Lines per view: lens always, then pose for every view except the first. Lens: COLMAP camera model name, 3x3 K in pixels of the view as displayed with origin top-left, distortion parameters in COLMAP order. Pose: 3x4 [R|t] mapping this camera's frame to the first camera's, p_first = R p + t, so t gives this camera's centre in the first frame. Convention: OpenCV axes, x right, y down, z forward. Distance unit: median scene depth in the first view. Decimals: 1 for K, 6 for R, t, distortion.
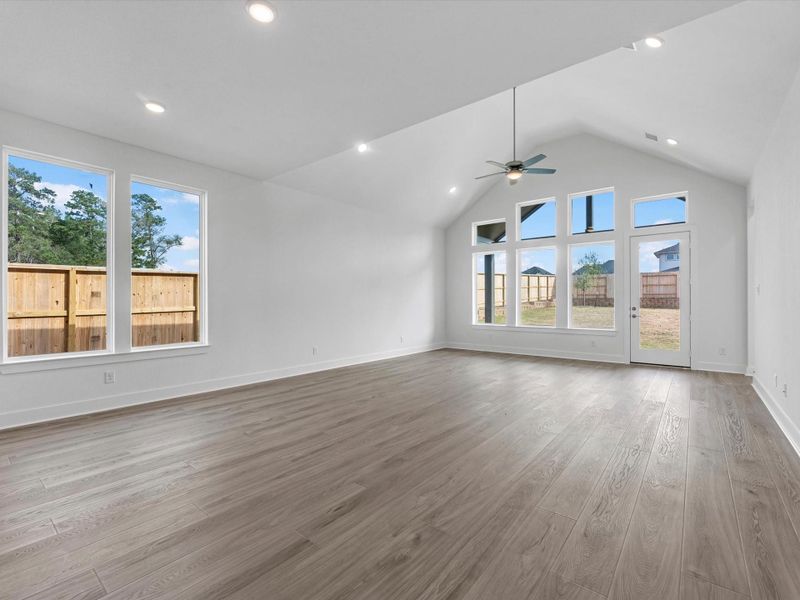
lens RADIAL K [[370.5, 0, 400.0], [0, 370.5, 300.0], [0, 0, 1]] dist [-0.000625, -0.000090]
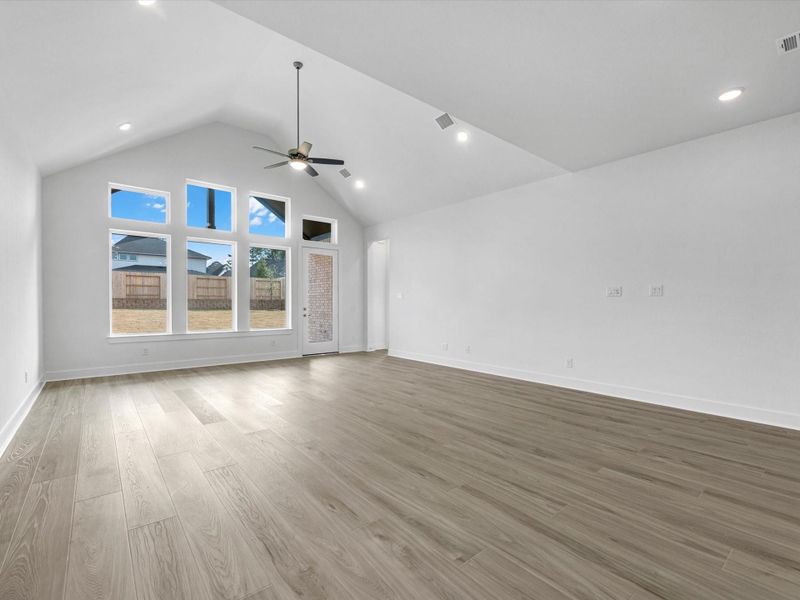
lens RADIAL K [[368.0, 0, 400.6], [0, 368.0, 306.3], [0, 0, 1]] dist [-0.001883, -0.000275]
pose [[0.203513, -0.009405, 0.979027, -0.879369], [-0.004851, 0.999932, 0.010614, 0.000866], [-0.979060, -0.006910, 0.203454, 0.919509]]
